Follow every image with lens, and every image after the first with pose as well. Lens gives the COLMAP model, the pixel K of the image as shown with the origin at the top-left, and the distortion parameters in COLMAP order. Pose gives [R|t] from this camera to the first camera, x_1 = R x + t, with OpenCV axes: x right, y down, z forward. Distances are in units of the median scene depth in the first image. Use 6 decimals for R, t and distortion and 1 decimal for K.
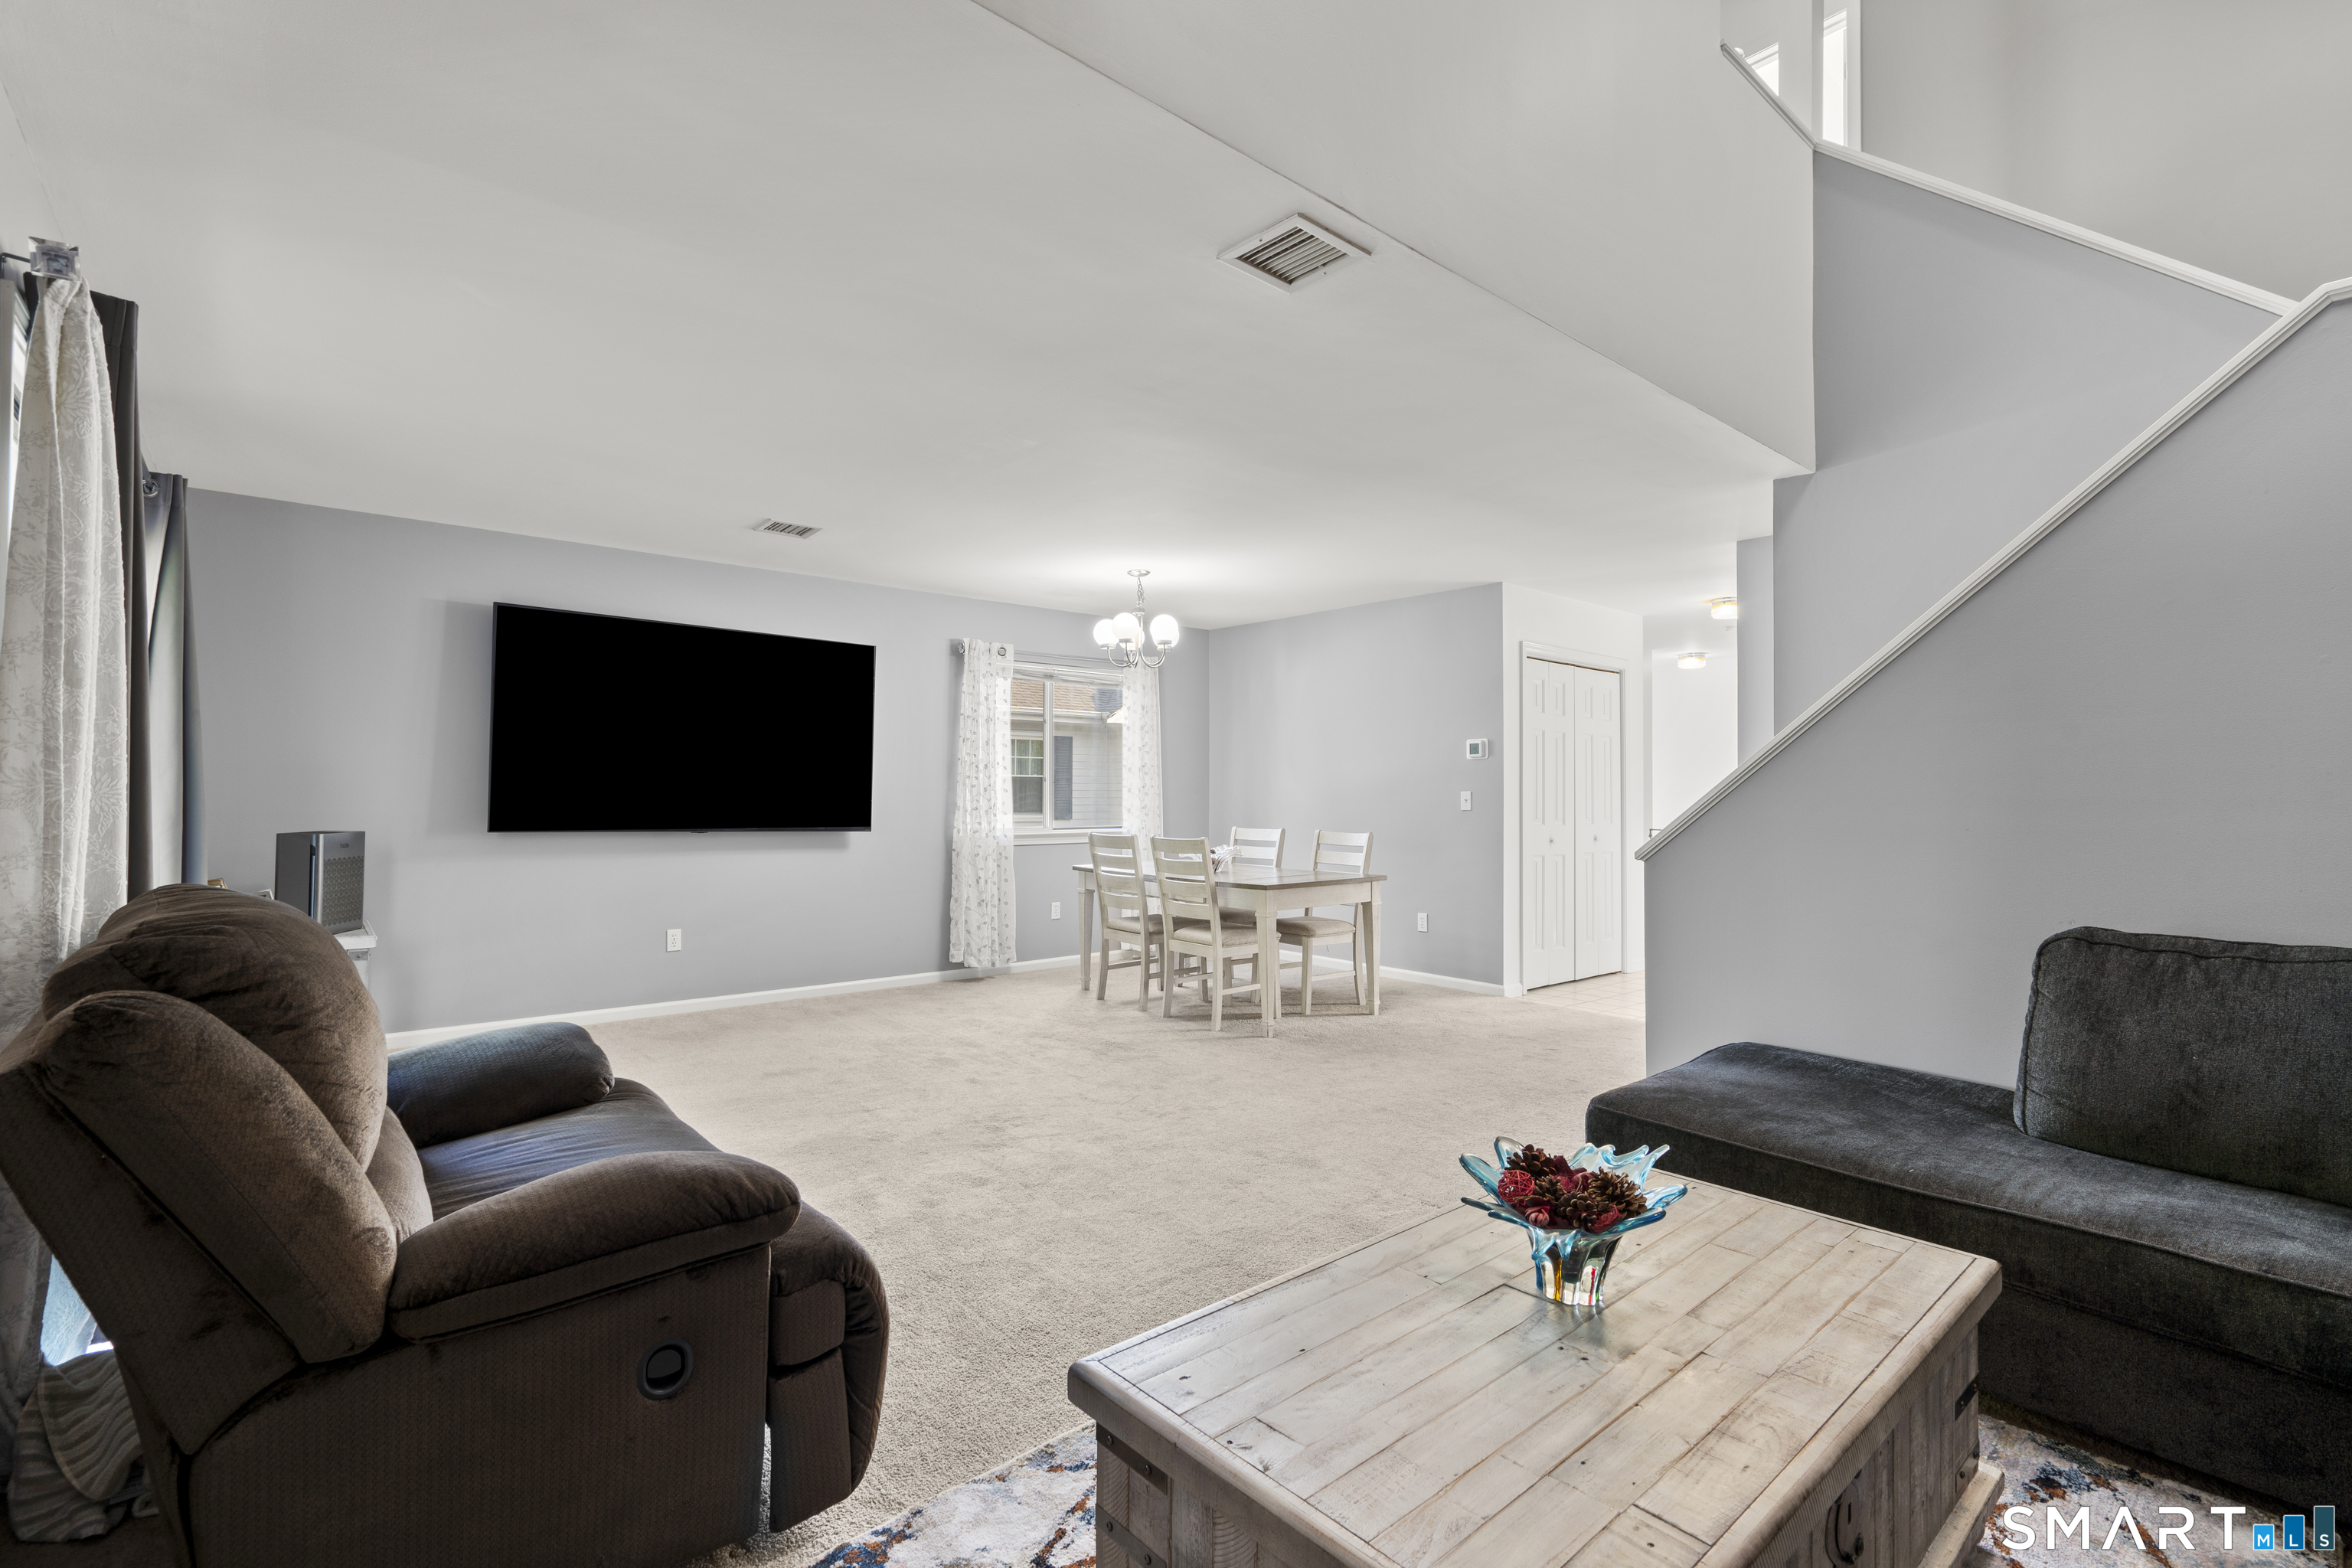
lens RADIAL K [[1049.2, 0, 1169.0], [0, 1049.2, 781.8], [0, 0, 1]] dist [-0.014095, 0.005941]
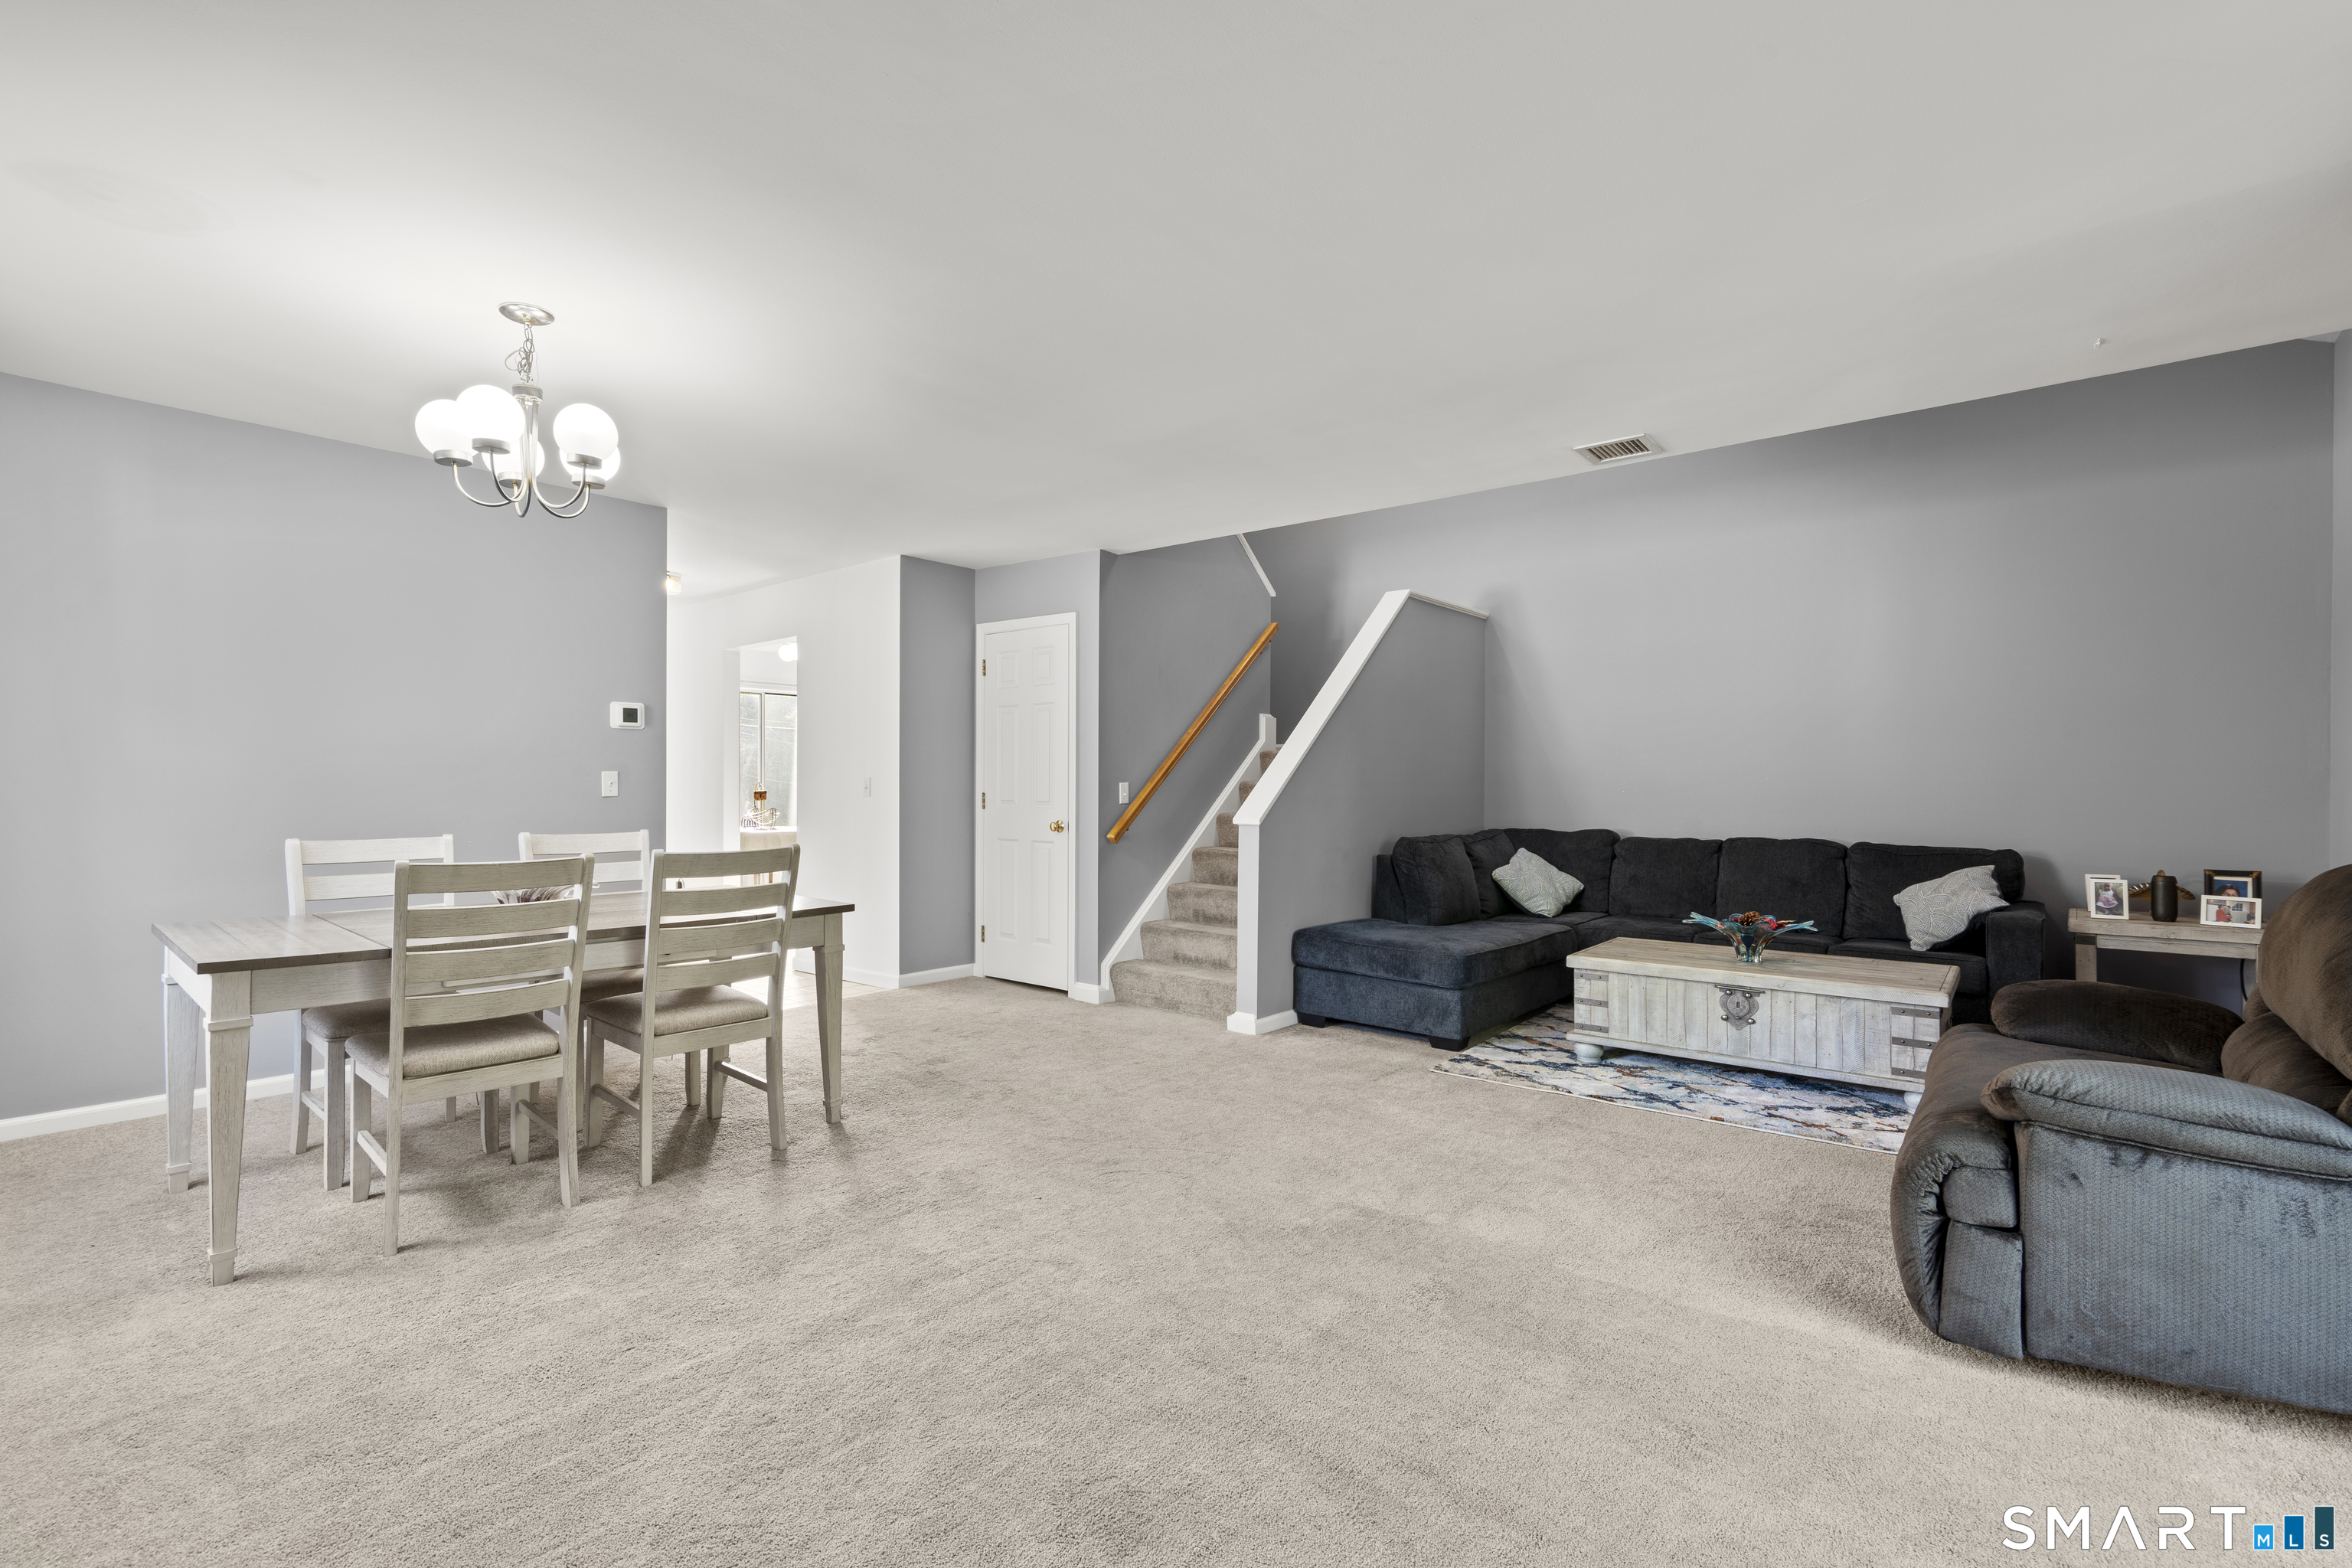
lens RADIAL K [[1049.2, 0, 1169.0], [0, 1049.2, 781.8], [0, 0, 1]] dist [-0.014095, 0.005941]
pose [[-0.165317, -0.001971, 0.986239, -0.549015], [-0.013103, 0.999914, -0.000199, 0.012626], [-0.986153, -0.012956, -0.165329, 0.785369]]
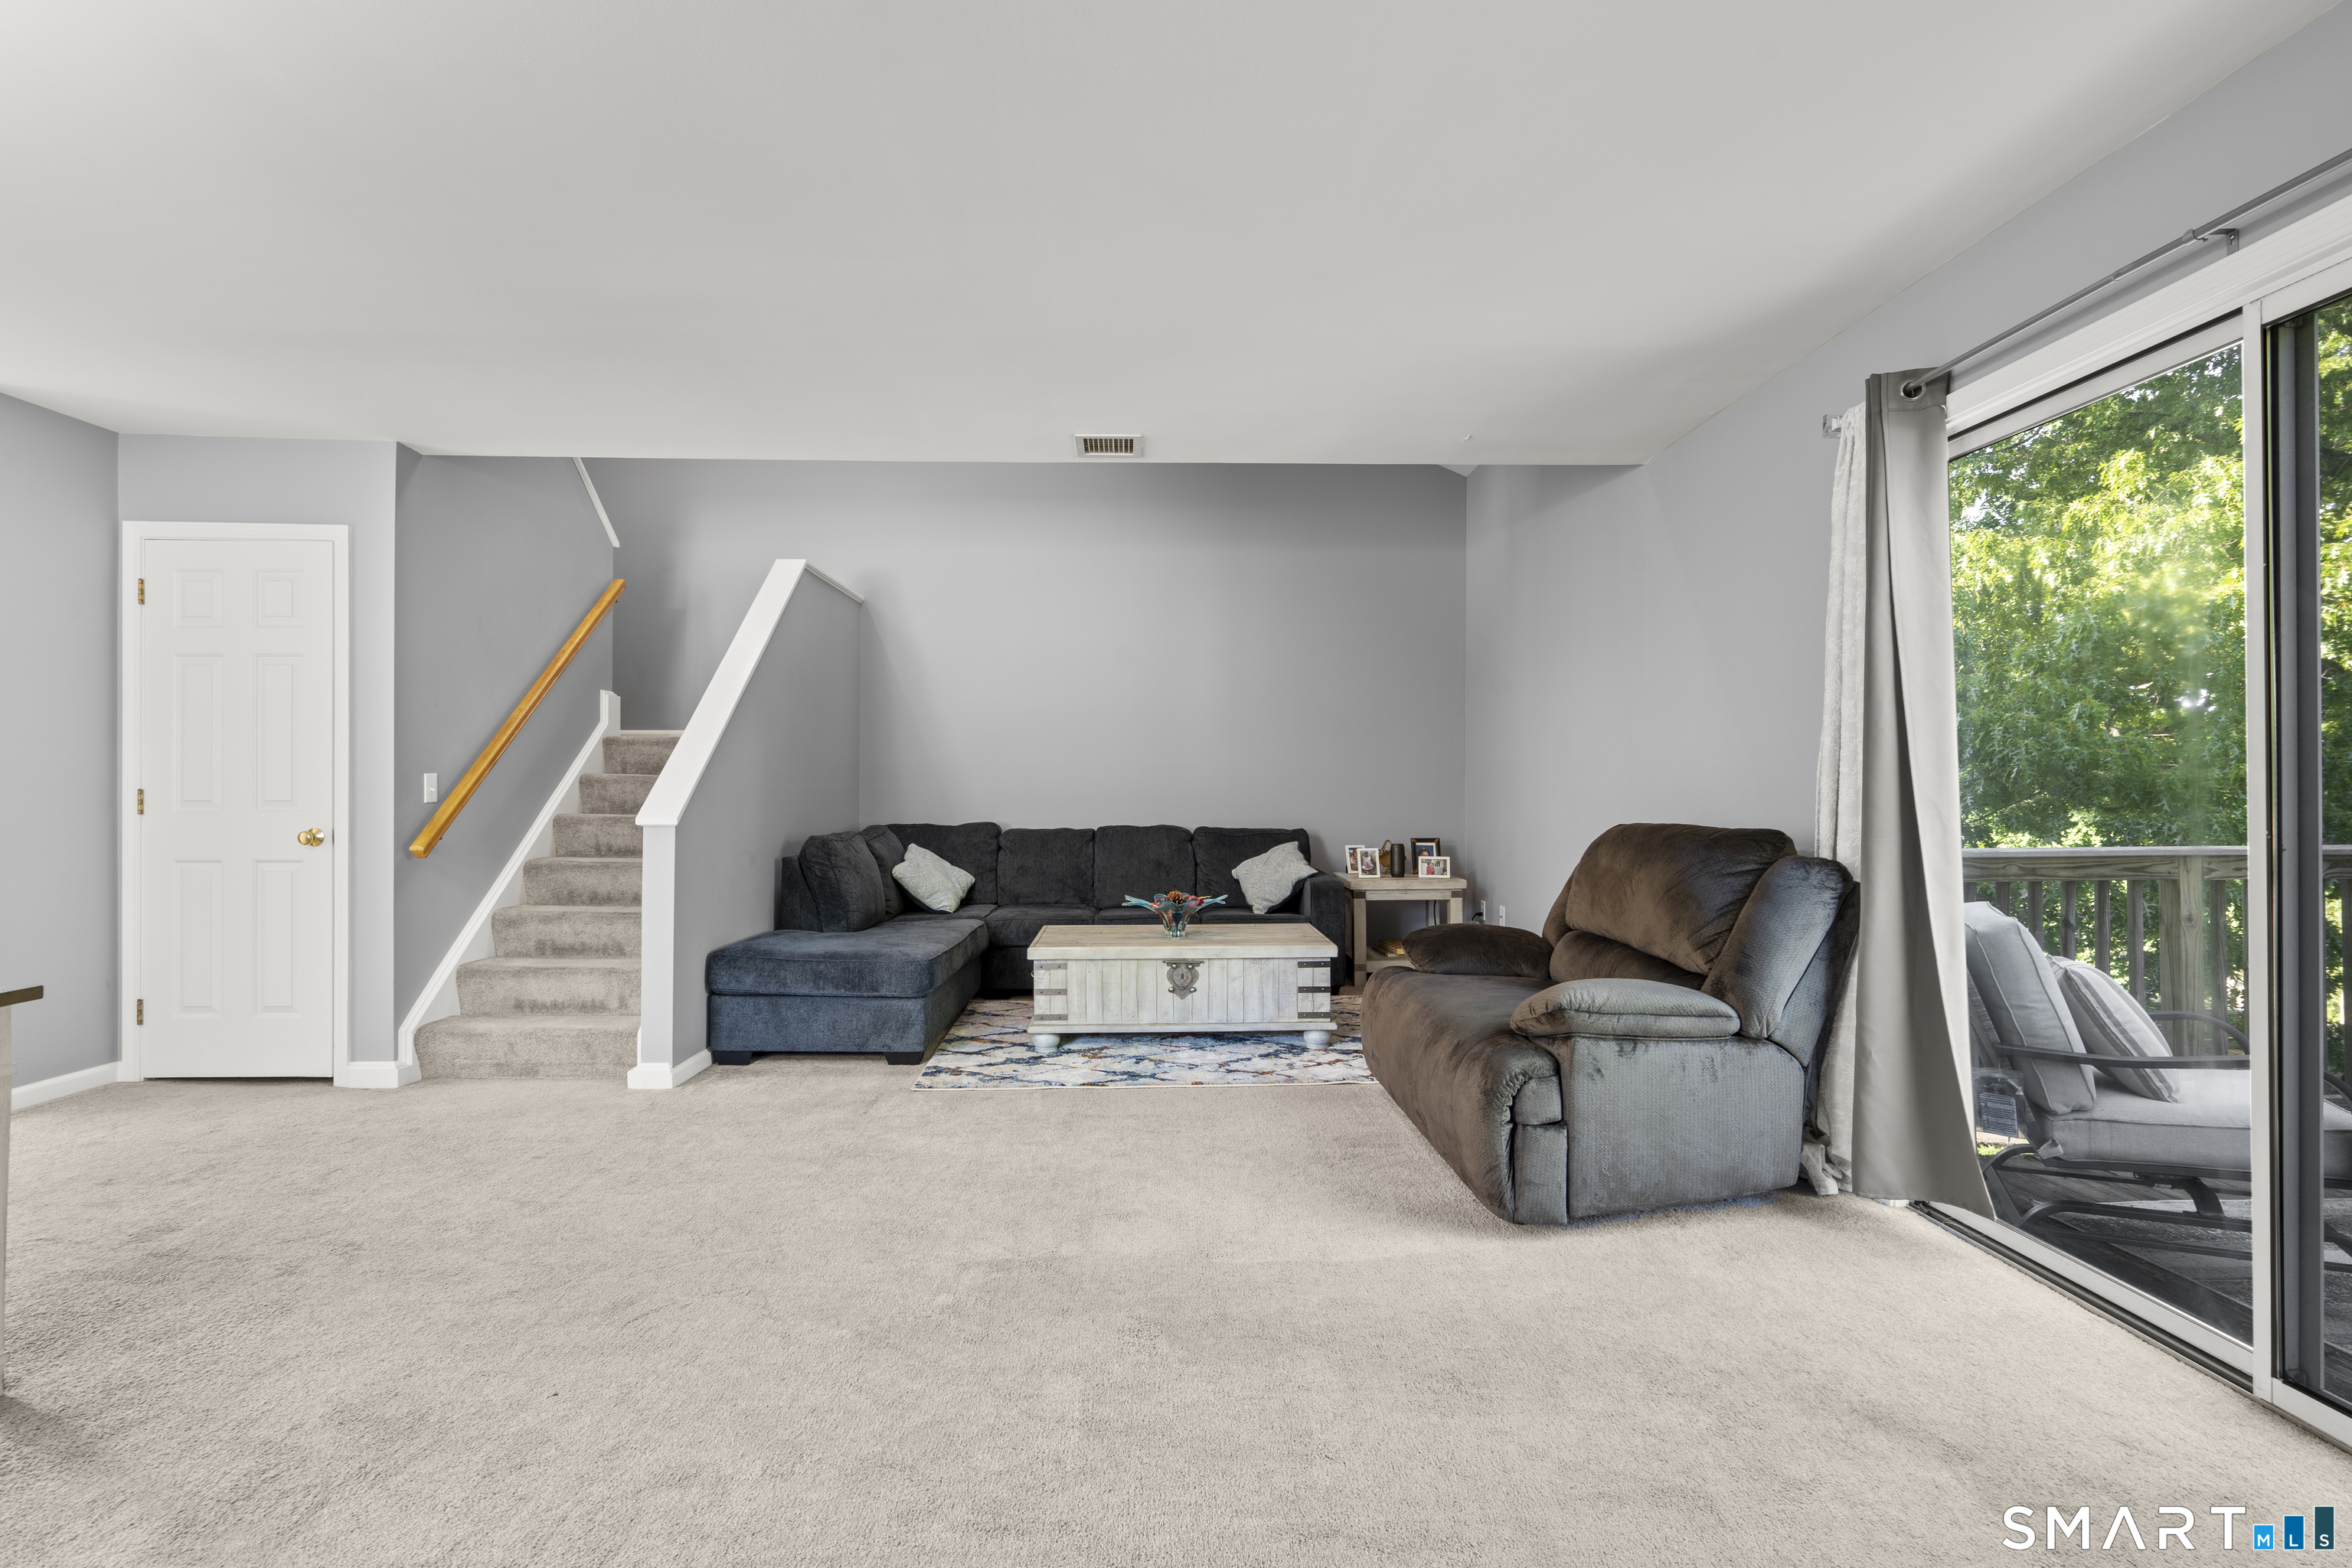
lens RADIAL K [[1049.2, 0, 1169.0], [0, 1049.2, 781.8], [0, 0, 1]] dist [-0.014095, 0.005941]
pose [[-0.774082, -0.001394, 0.633084, -0.403368], [-0.009257, 0.999916, -0.009116, 0.021327], [-0.633018, -0.012917, -0.774030, 0.893331]]
